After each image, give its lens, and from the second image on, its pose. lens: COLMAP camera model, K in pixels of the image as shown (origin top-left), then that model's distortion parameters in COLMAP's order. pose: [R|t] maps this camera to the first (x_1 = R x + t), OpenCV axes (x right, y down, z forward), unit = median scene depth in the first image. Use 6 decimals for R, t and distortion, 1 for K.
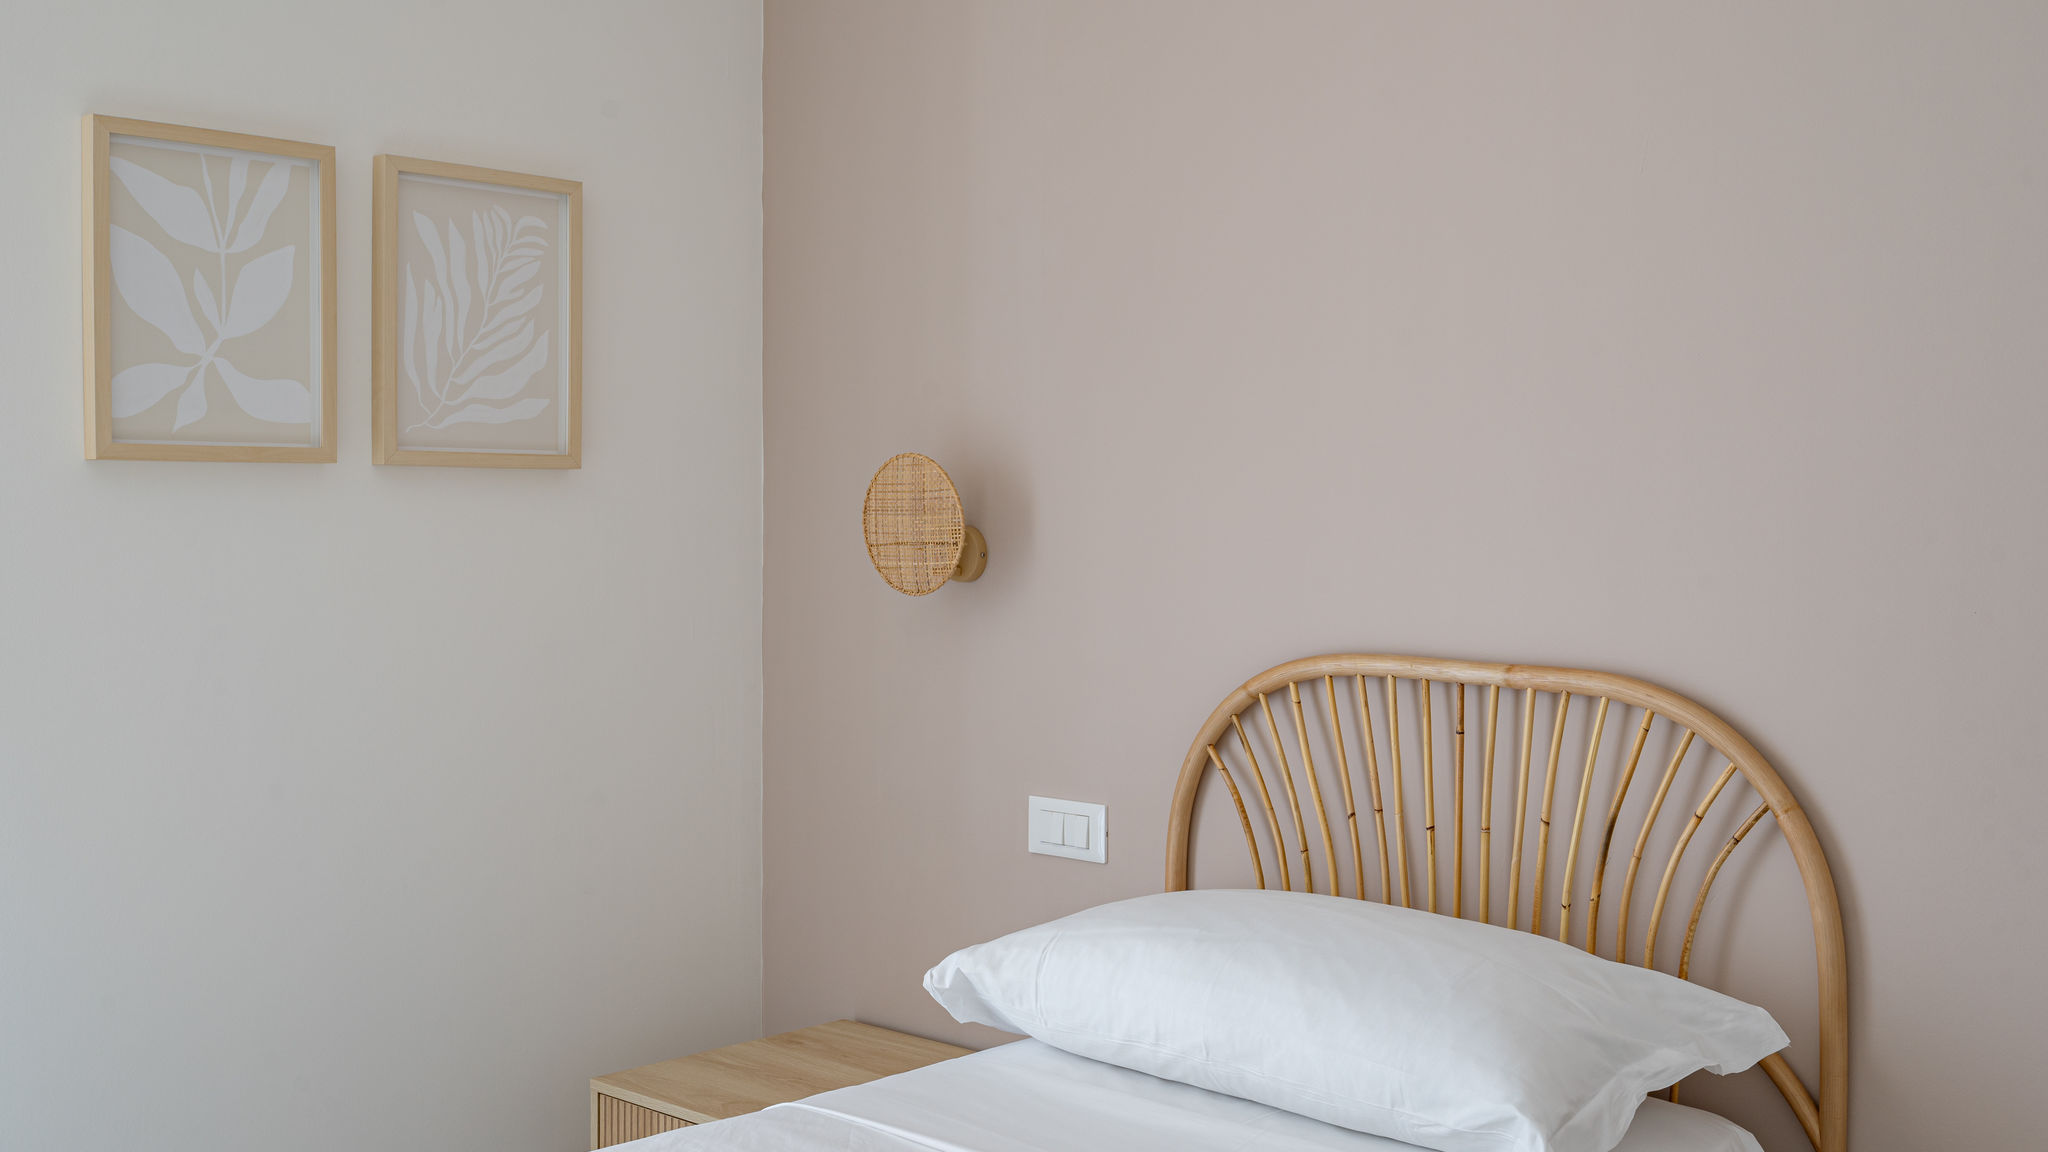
lens RADIAL K [[2081.2, 0, 997.0], [0, 2081.2, 554.8], [0, 0, 1]] dist [0.007132, -0.002079]
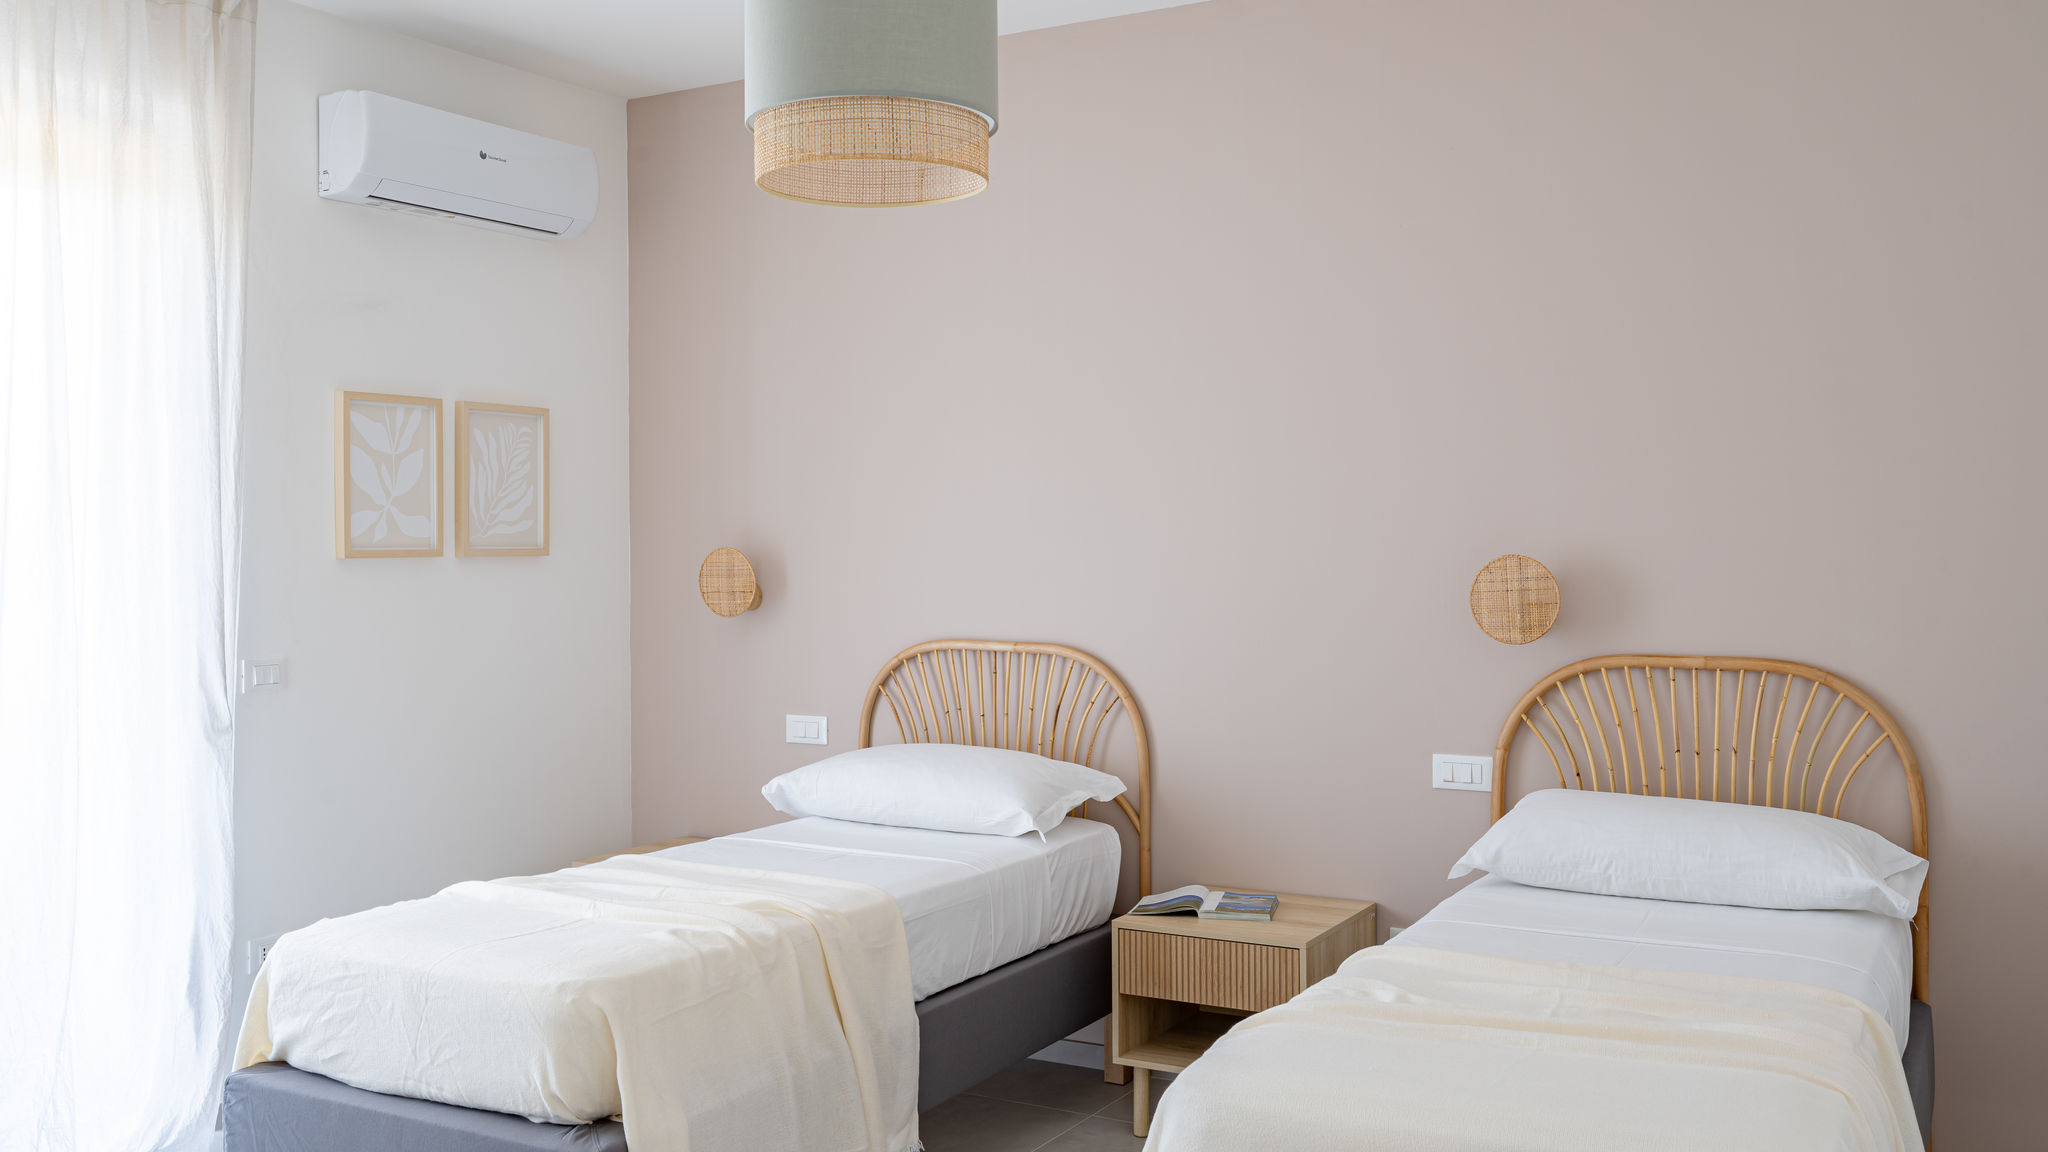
lens RADIAL K [[1794.0, 0, 1028.8], [0, 1794.0, 548.5], [0, 0, 1]] dist [0.001465, -0.000018]
pose [[0.966781, -0.009336, 0.255436, -0.222450], [0.013558, 0.999799, -0.014776, -0.019577], [-0.255246, 0.017748, 0.966713, -0.837459]]
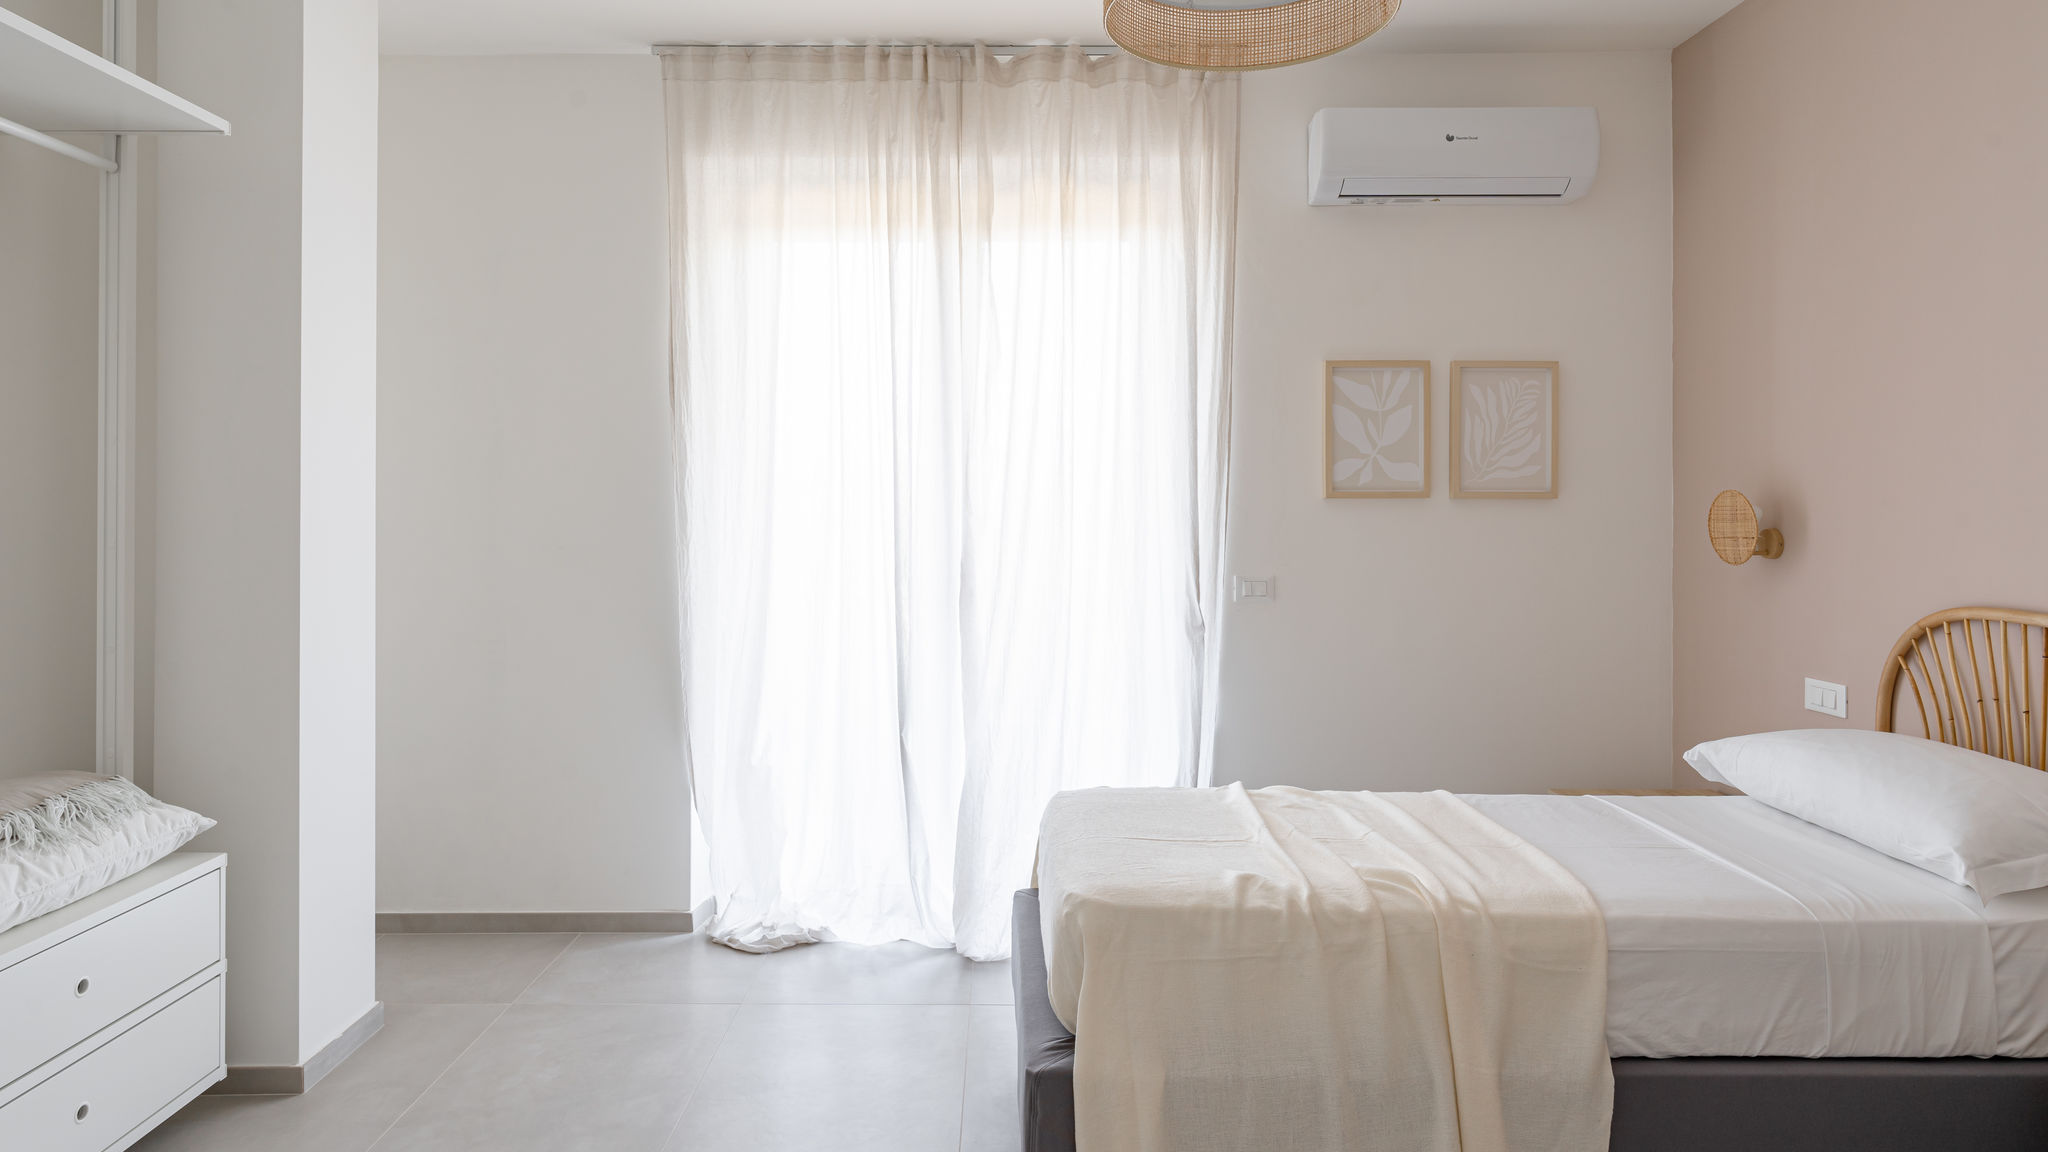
lens RADIAL K [[1170.2, 0, 985.2], [0, 1170.2, 504.9], [0, 0, 1]] dist [-0.001251, 0.000333]
pose [[0.688650, -0.001705, -0.725092, 0.289589], [-0.014724, 0.999758, -0.016335, -0.008576], [0.724944, 0.021925, 0.688458, -0.249031]]
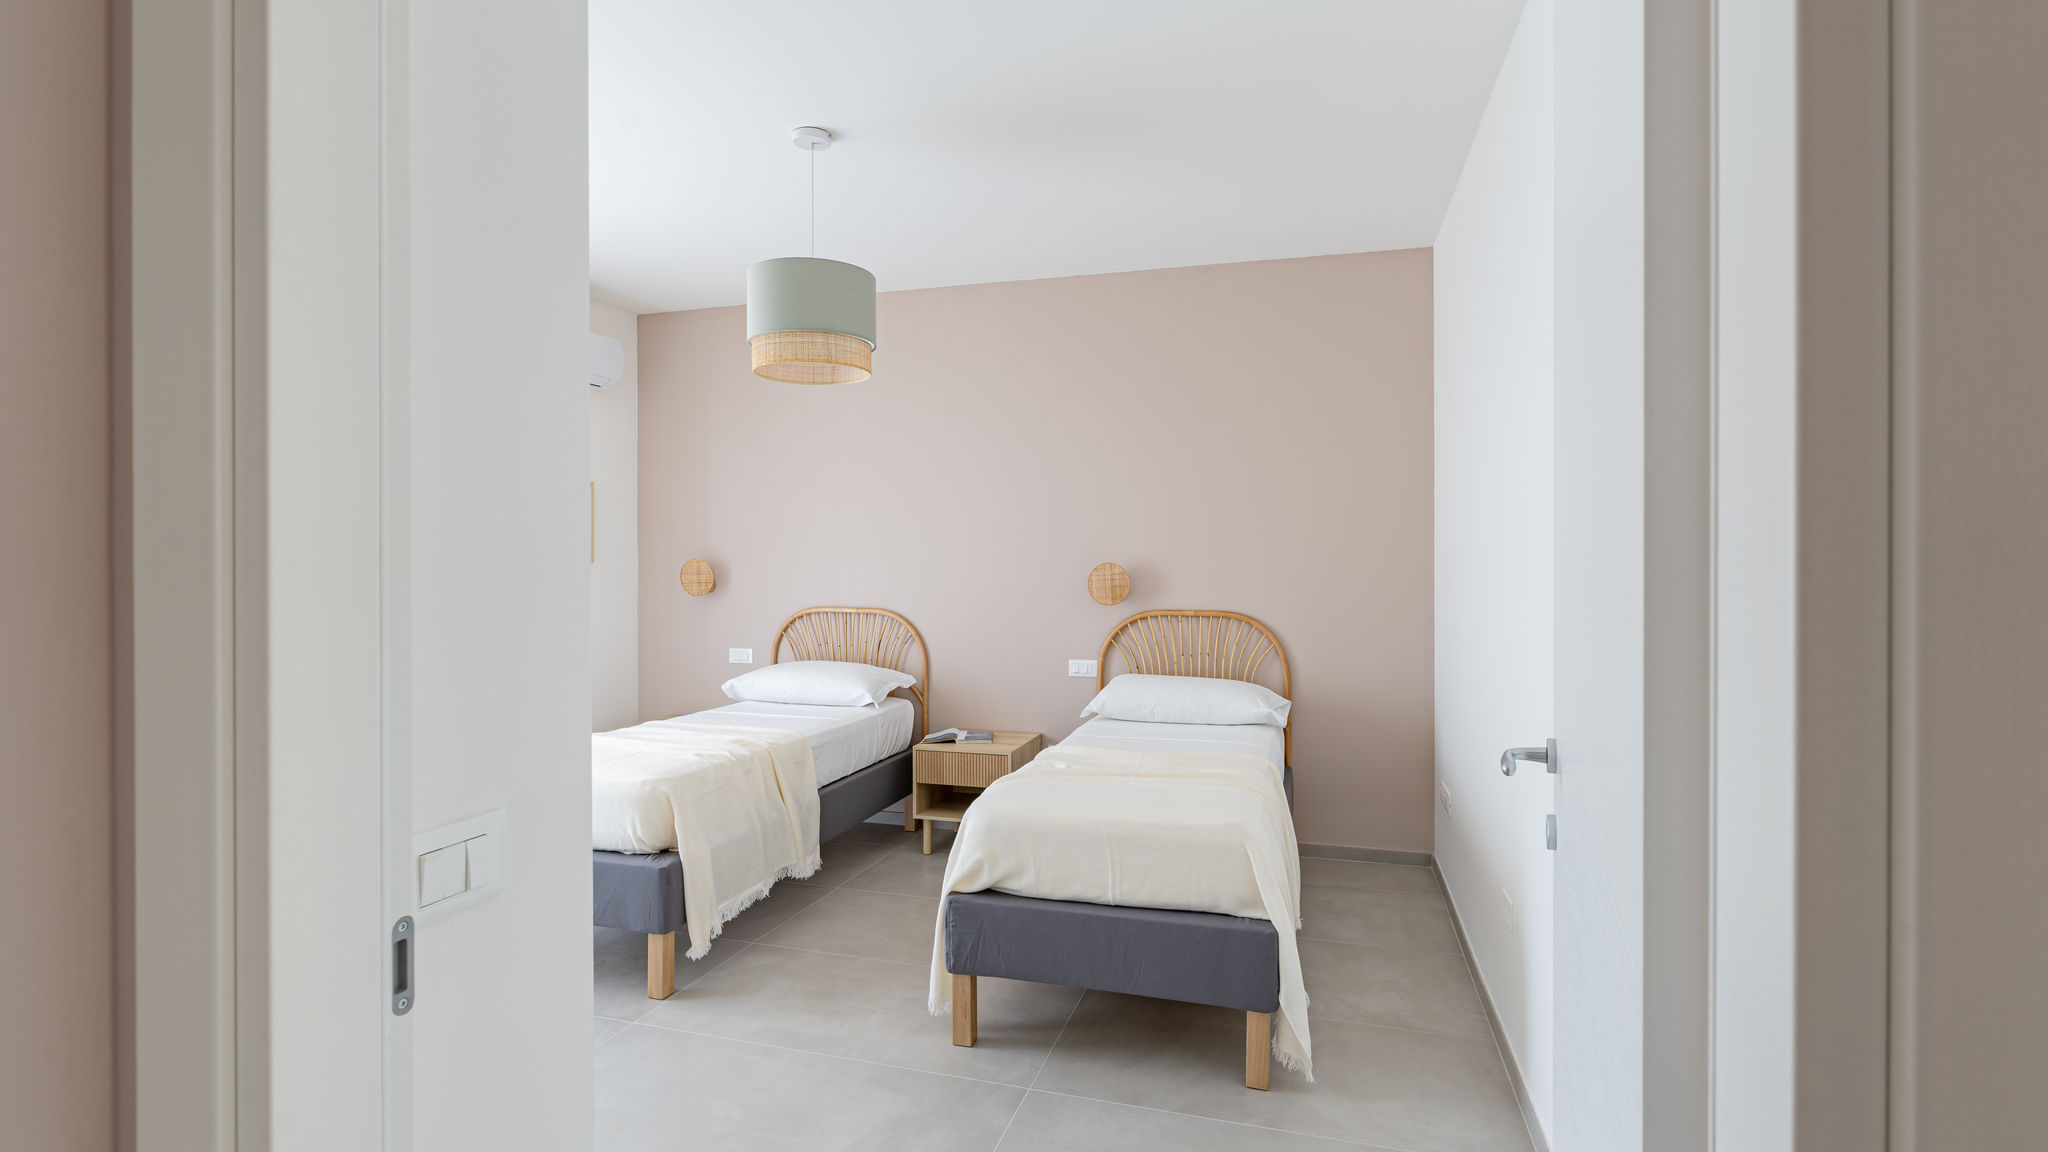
lens RADIAL K [[976.5, 0, 1046.8], [0, 976.5, 564.9], [0, 0, 1]] dist [-0.001498, -0.000086]
pose [[0.882974, -0.006004, 0.469383, -0.341064], [0.014026, 0.999809, -0.013595, -0.005269], [-0.469212, 0.018587, 0.882890, -0.943048]]
